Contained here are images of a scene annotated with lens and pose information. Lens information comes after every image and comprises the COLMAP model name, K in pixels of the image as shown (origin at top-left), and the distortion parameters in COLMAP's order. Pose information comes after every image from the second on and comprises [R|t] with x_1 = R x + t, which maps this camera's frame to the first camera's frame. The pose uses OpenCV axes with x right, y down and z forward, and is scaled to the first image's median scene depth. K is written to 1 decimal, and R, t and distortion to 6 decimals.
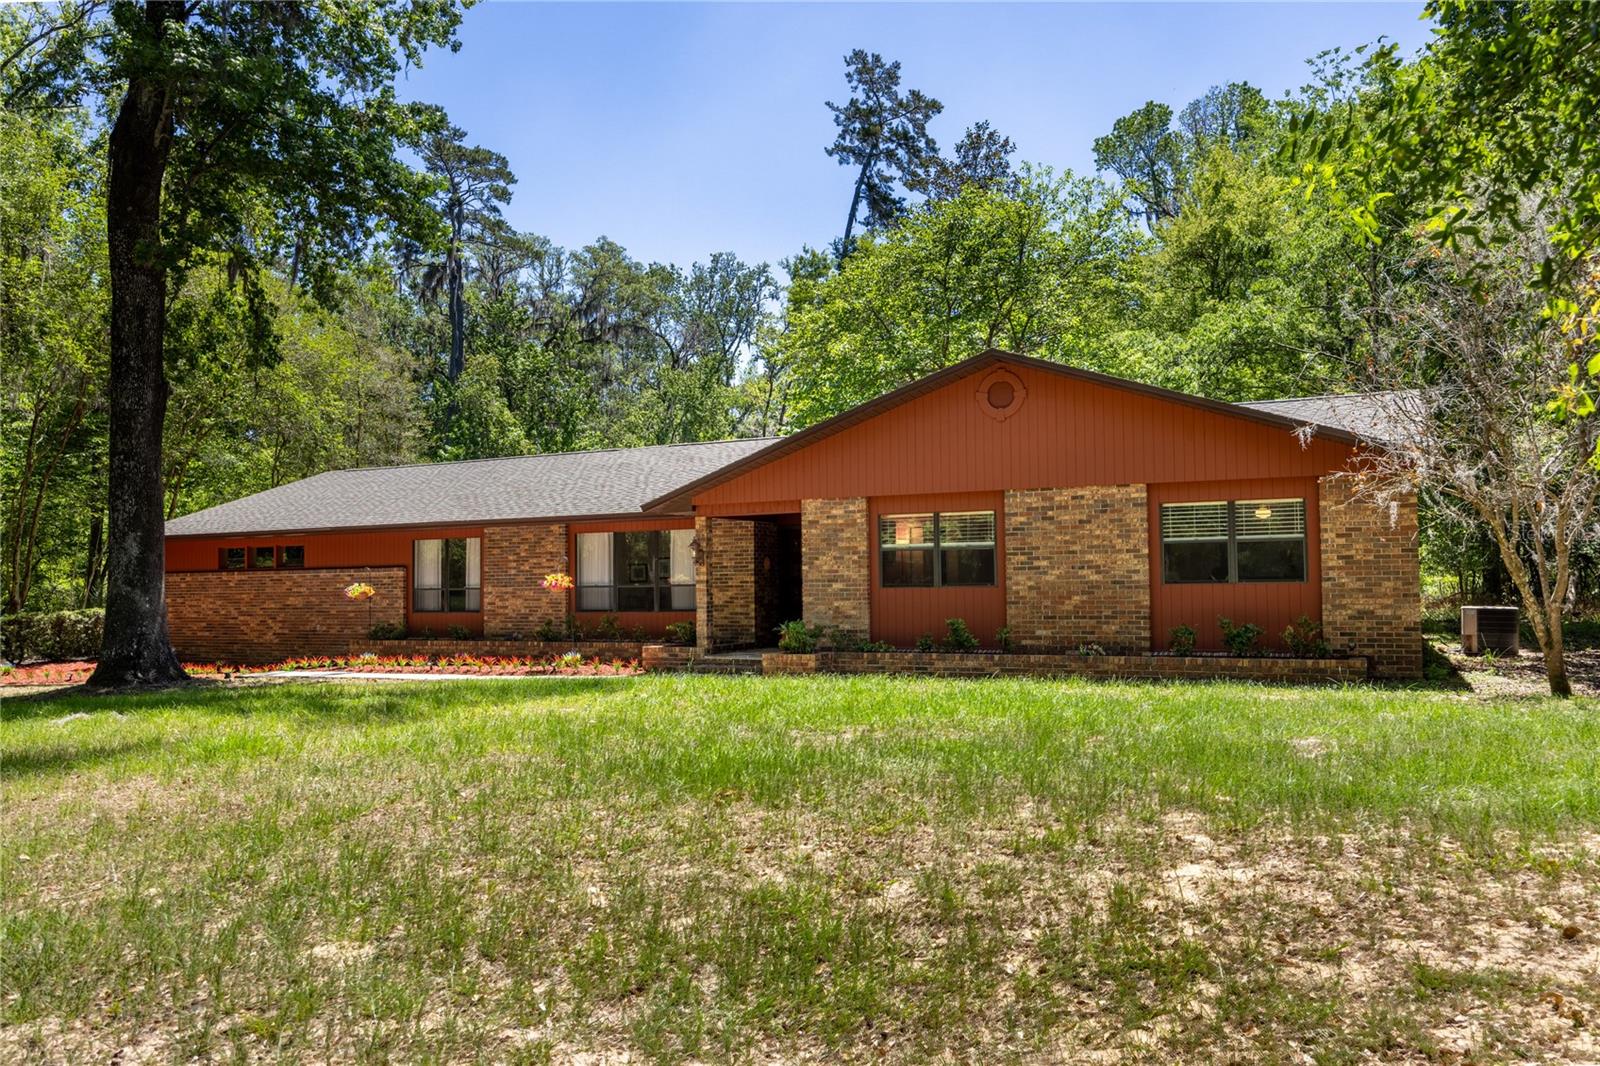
lens RADIAL K [[1138.6, 0, 805.3], [0, 1138.6, 537.4], [0, 0, 1]] dist [0.009324, 0.002967]
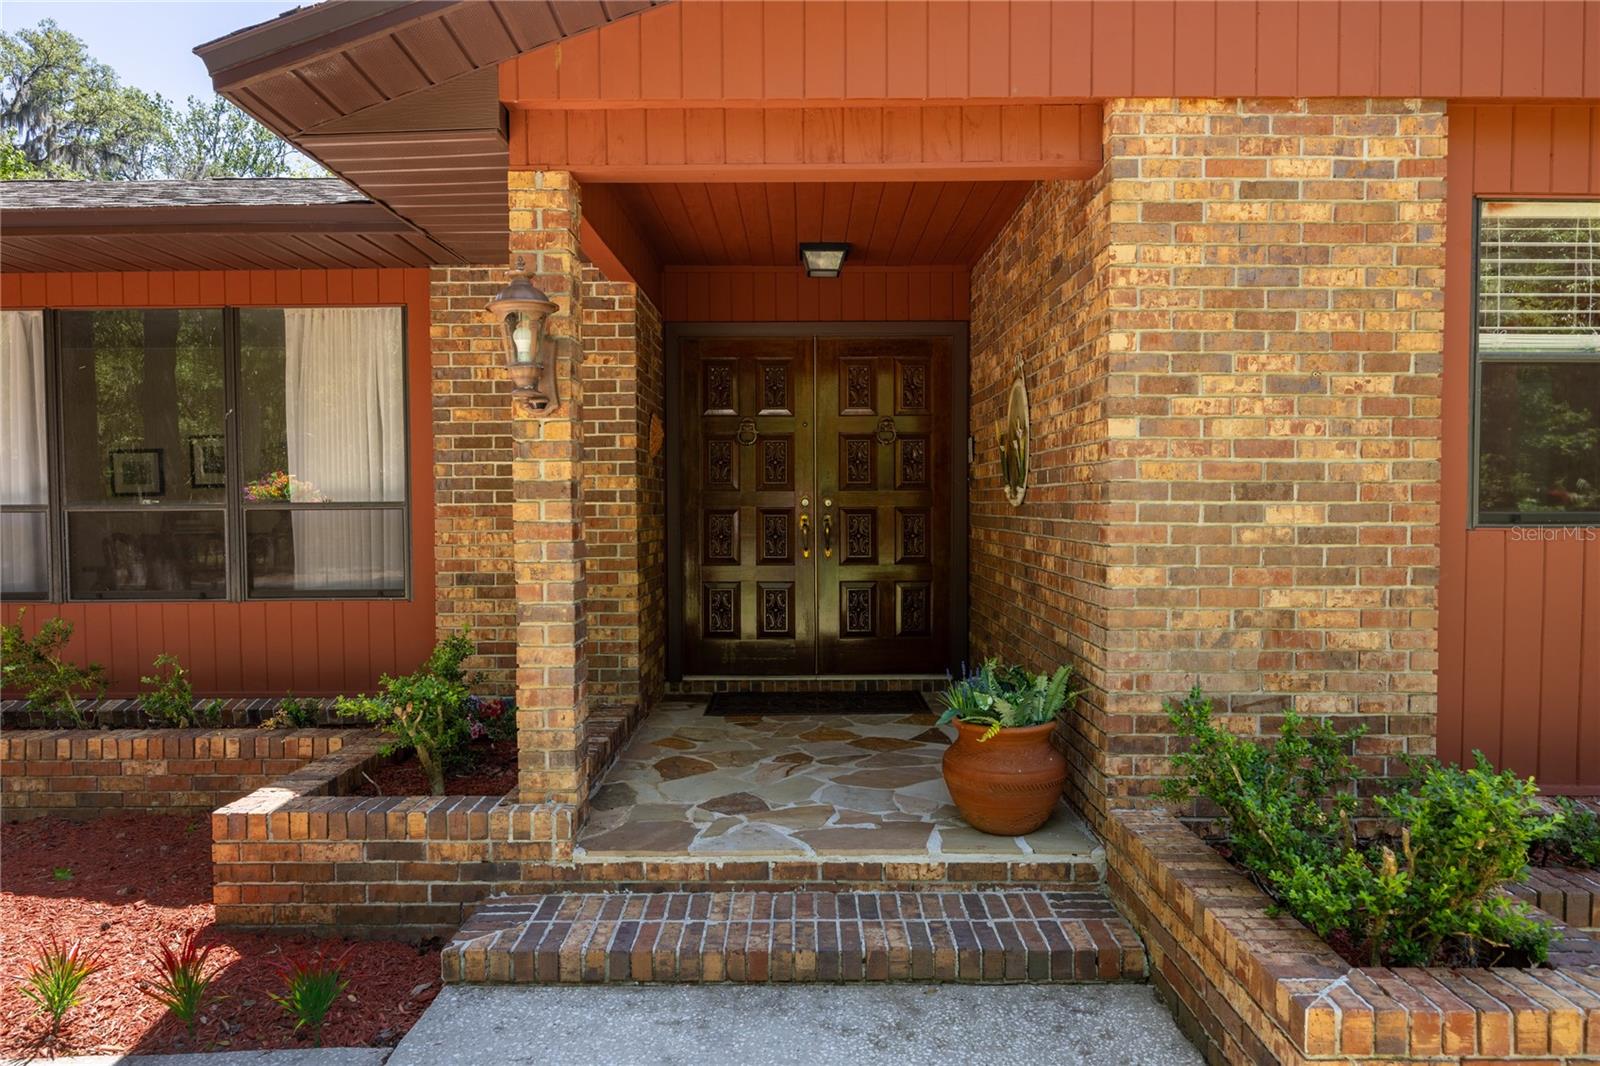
lens RADIAL K [[1024.3, 0, 806.8], [0, 1024.3, 536.9], [0, 0, 1]] dist [-0.000742, -0.001603]
pose [[0.900245, -0.007856, 0.435312, -0.109054], [-0.024690, 0.997307, 0.069059, 0.028043], [-0.434682, -0.072918, 0.897627, 0.685993]]
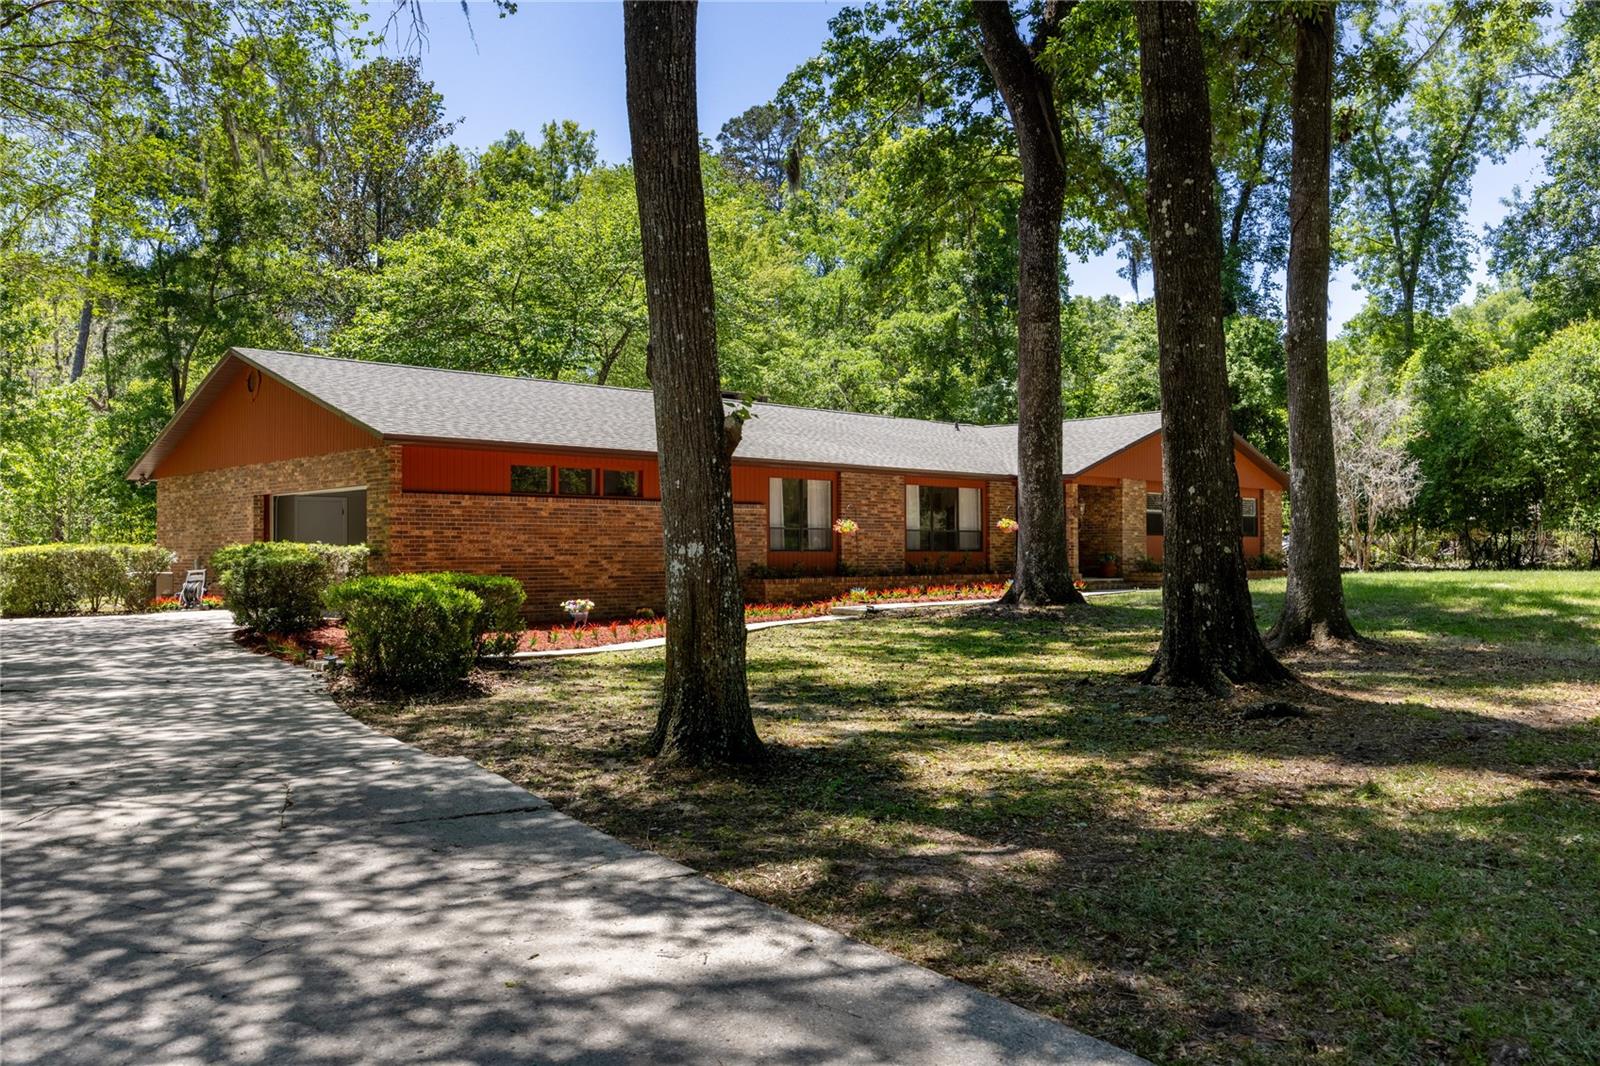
lens RADIAL K [[1270.0, 0, 798.4], [0, 1270.0, 535.2], [0, 0, 1]] dist [-0.006635, 0.013844]
pose [[0.355386, 0.025683, 0.934367, -1.454272], [-0.042703, 0.999025, -0.011218, 0.067980], [-0.933744, -0.035913, 0.356136, 0.637119]]
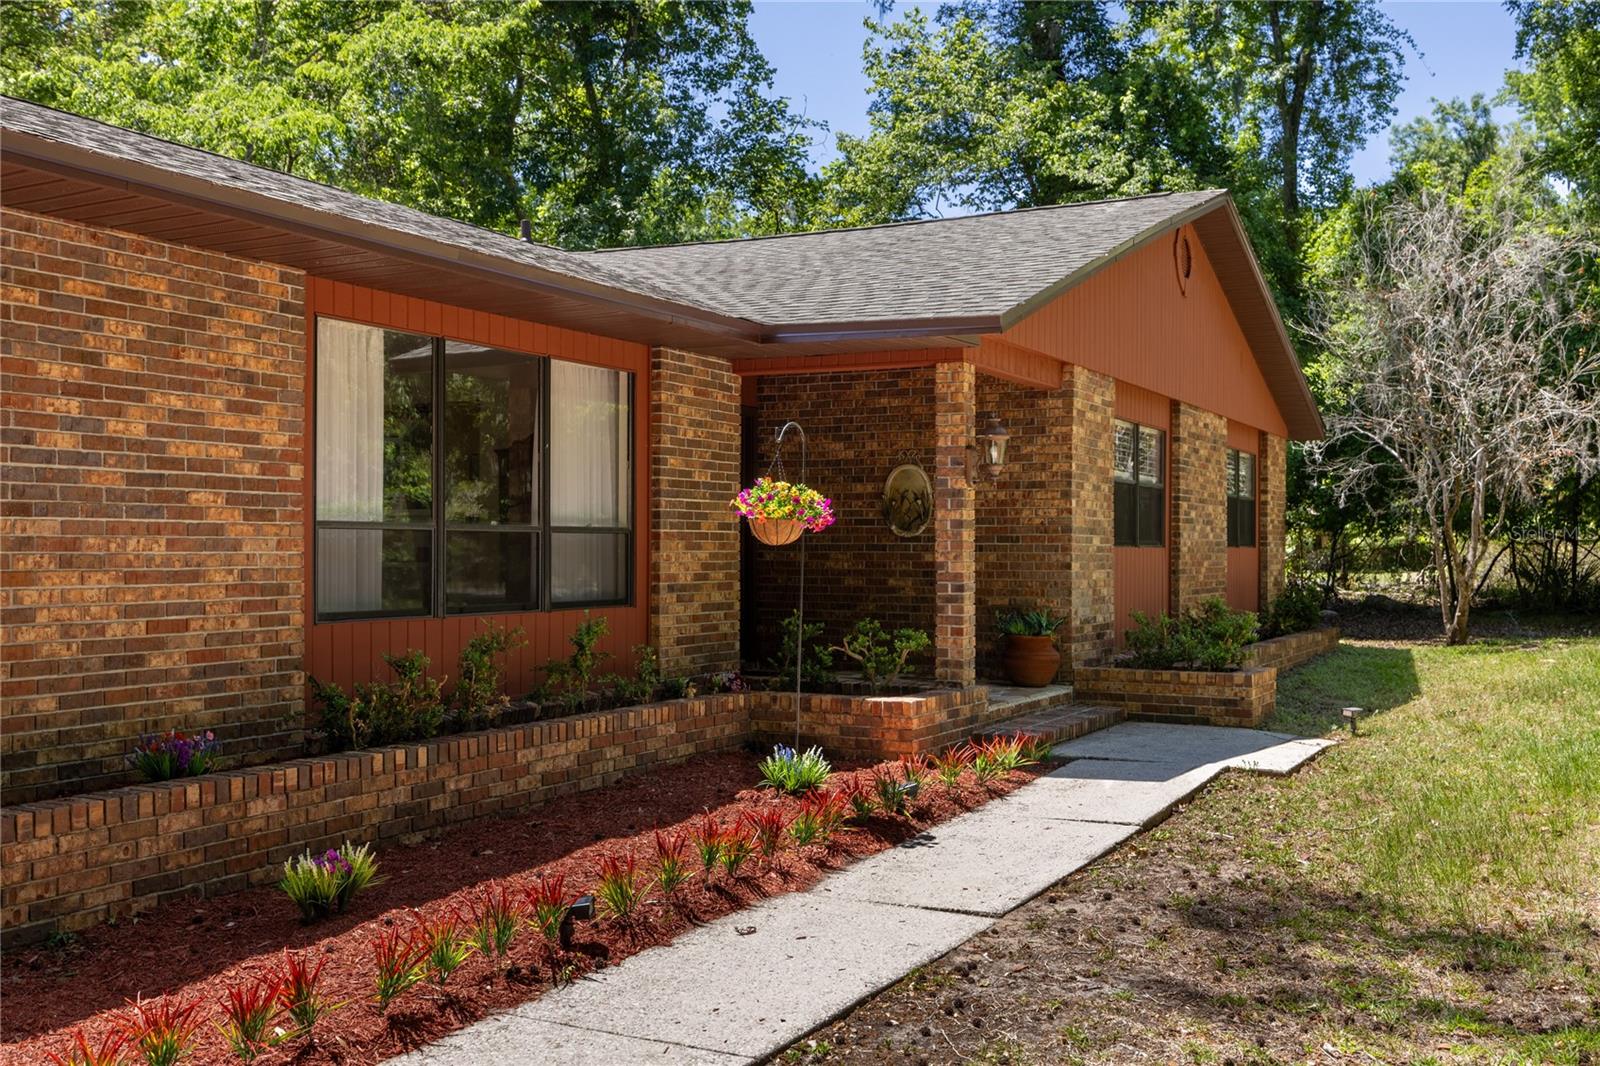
lens RADIAL K [[1522.8, 0, 796.3], [0, 1522.8, 541.2], [0, 0, 1]] dist [-0.012473, 0.000000]
pose [[0.046494, 0.016062, 0.998789, -0.533551], [-0.049139, 0.998697, -0.013773, 0.046531], [-0.997709, -0.048439, 0.047223, 0.874390]]
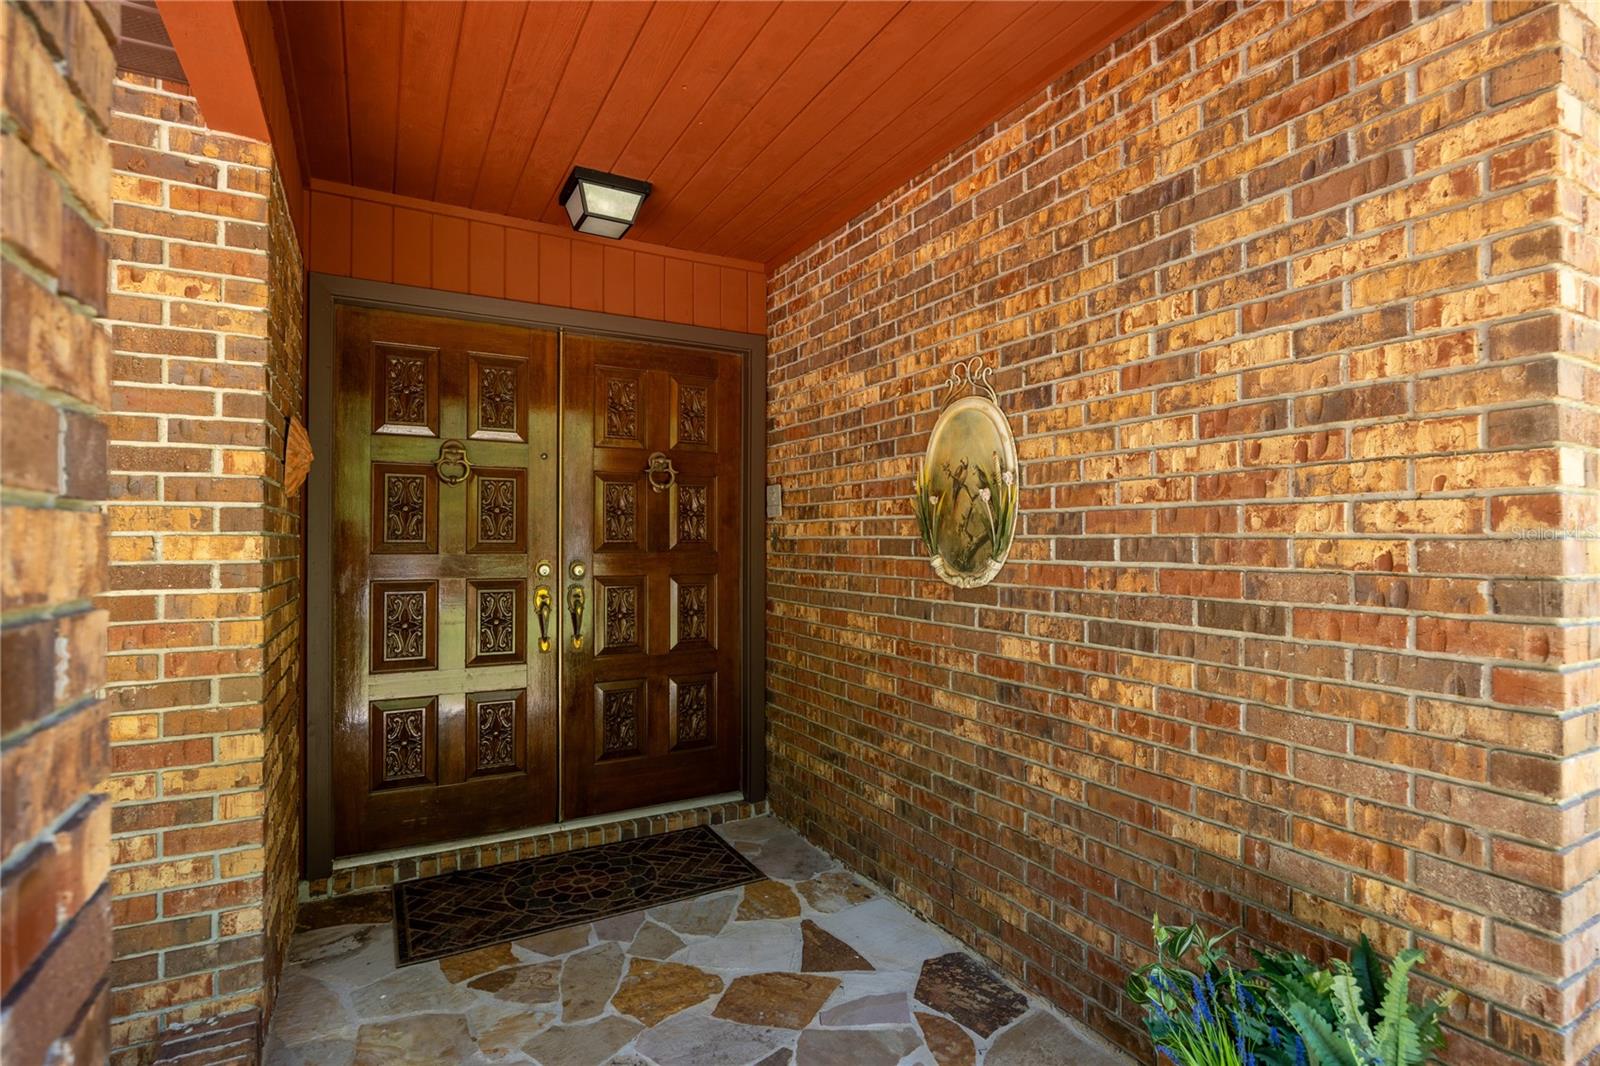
lens RADIAL K [[775.7, 0, 803.1], [0, 775.7, 534.4], [0, 0, 1]] dist [-0.008773, -0.000360]
pose [[0.579561, 0.017849, 0.814733, -0.077068], [-0.043766, 0.998999, 0.009246, 0.027908], [-0.813753, -0.041016, 0.579762, 0.816432]]
